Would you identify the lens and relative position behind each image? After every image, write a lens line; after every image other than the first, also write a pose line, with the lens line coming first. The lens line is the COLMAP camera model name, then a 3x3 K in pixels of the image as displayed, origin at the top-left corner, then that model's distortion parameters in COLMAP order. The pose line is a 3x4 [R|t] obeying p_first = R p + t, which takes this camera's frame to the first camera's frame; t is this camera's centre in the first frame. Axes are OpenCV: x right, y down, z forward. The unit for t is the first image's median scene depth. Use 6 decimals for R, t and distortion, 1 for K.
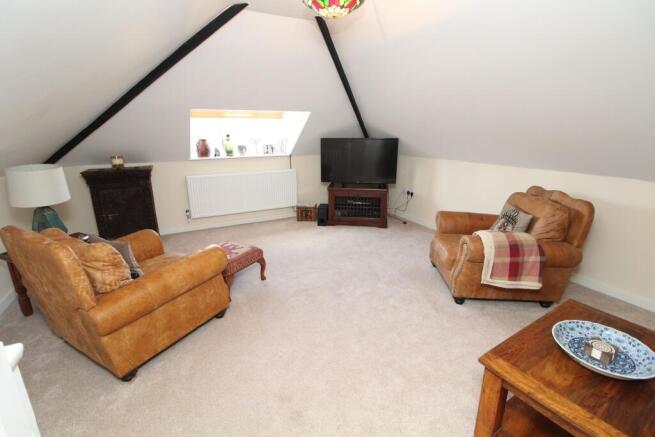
lens RADIAL K [[306.1, 0, 325.6], [0, 306.1, 219.0], [0, 0, 1]] dist [-0.004404, -0.001222]
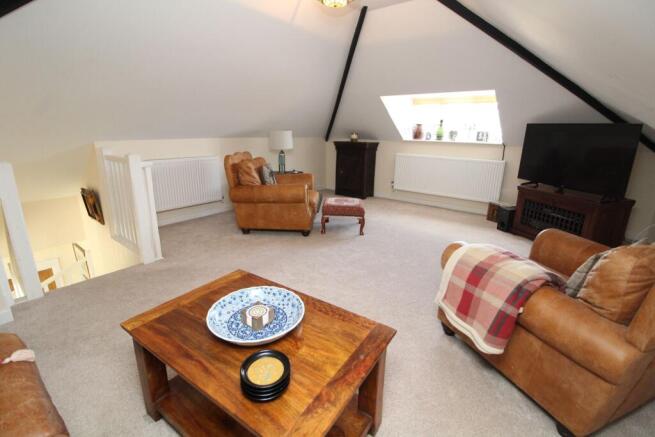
lens RADIAL K [[306.1, 0, 325.9], [0, 306.1, 215.4], [0, 0, 1]] dist [-0.004404, -0.001222]
pose [[0.410192, 0.258776, -0.874516, 0.533429], [-0.272452, 0.949881, 0.153284, -0.014456], [0.870352, 0.175387, 0.460137, 0.220809]]
